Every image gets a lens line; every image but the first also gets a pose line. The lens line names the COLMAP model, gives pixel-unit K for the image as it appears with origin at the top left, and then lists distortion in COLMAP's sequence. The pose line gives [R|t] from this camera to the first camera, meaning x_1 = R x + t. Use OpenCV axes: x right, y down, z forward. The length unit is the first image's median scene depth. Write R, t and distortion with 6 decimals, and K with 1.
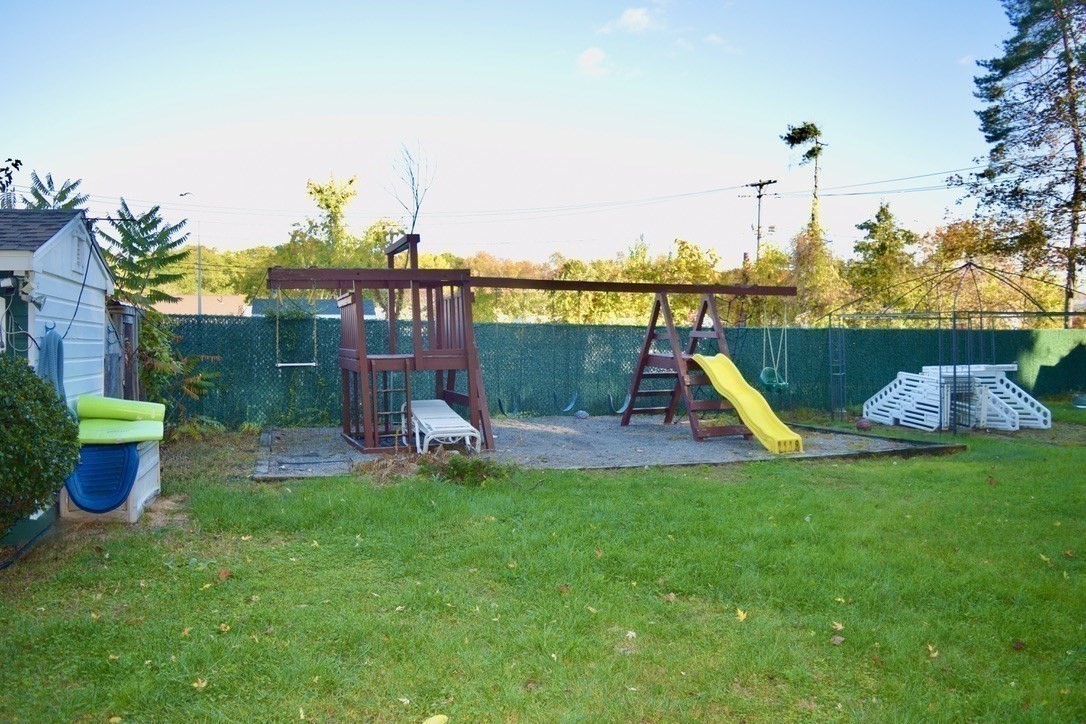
lens RADIAL K [[840.5, 0, 533.6], [0, 840.5, 365.4], [0, 0, 1]] dist [-0.097380, 0.020768]
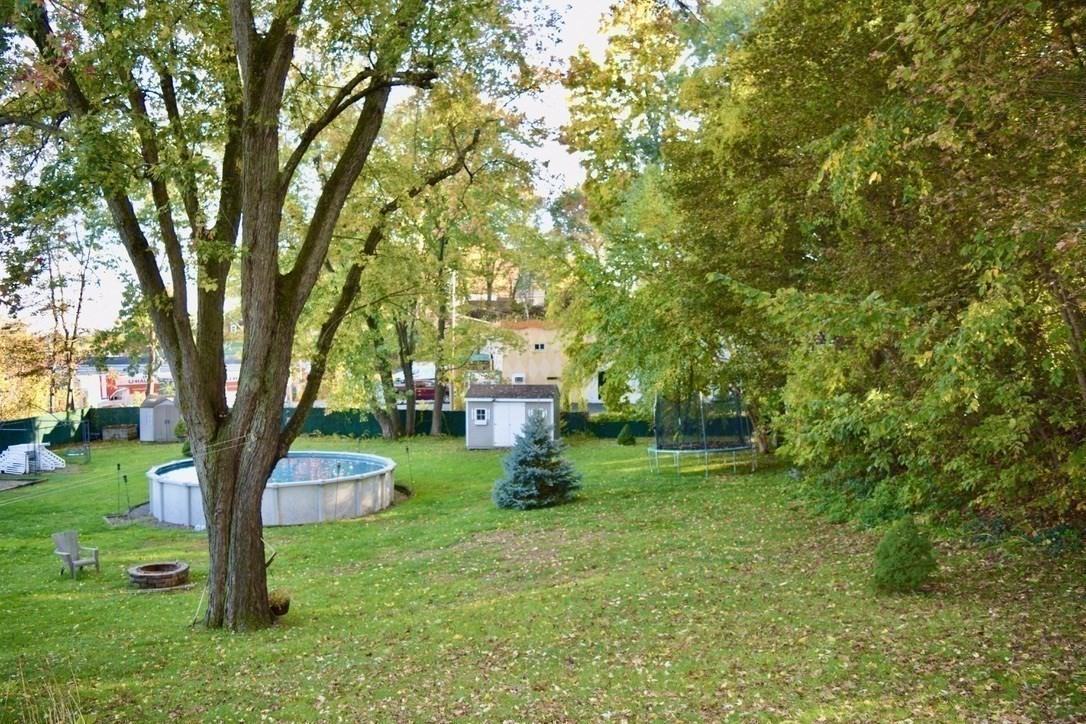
lens RADIAL K [[840.5, 0, 533.6], [0, 840.5, 365.4], [0, 0, 1]] dist [-0.097380, 0.020768]
pose [[0.401778, -0.020417, 0.915509, -0.508869], [0.040038, 0.999187, 0.004713, -0.089958], [-0.914861, 0.034762, 0.402269, -0.628669]]
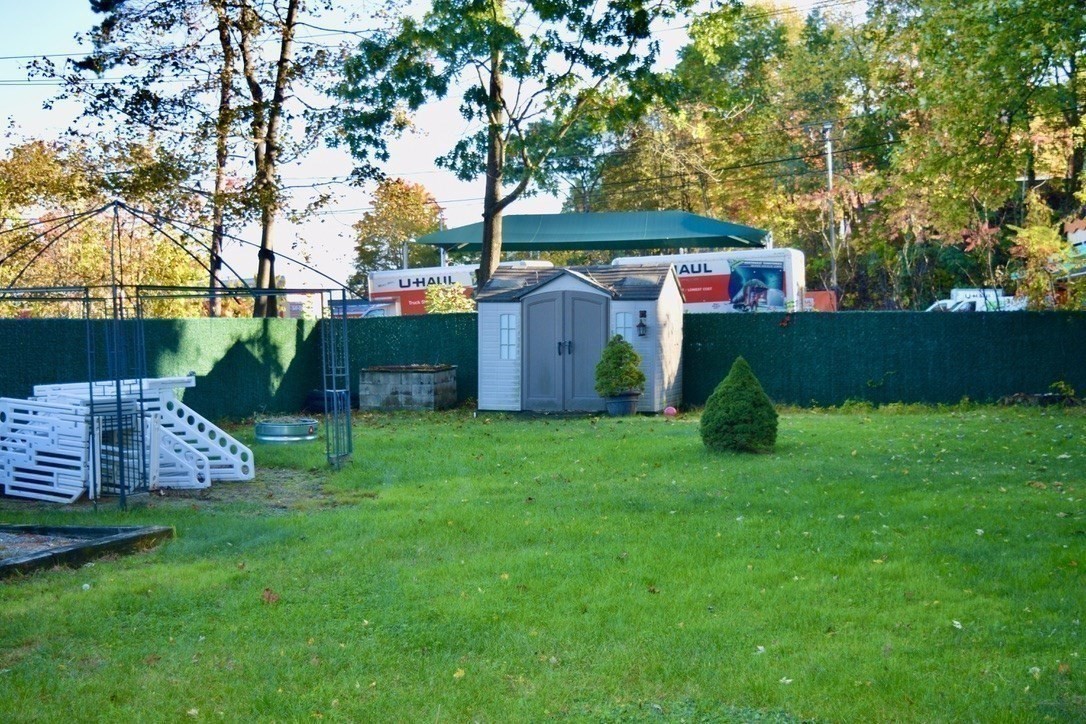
lens RADIAL K [[1396.6, 0, 543.0], [0, 1396.6, 362.0], [0, 0, 1]] dist [-0.034133, 0.016781]
pose [[0.664577, -0.026037, 0.746766, -0.000764], [0.036325, 0.999337, 0.002516, -0.002850], [-0.746336, 0.025454, 0.665082, 0.070806]]
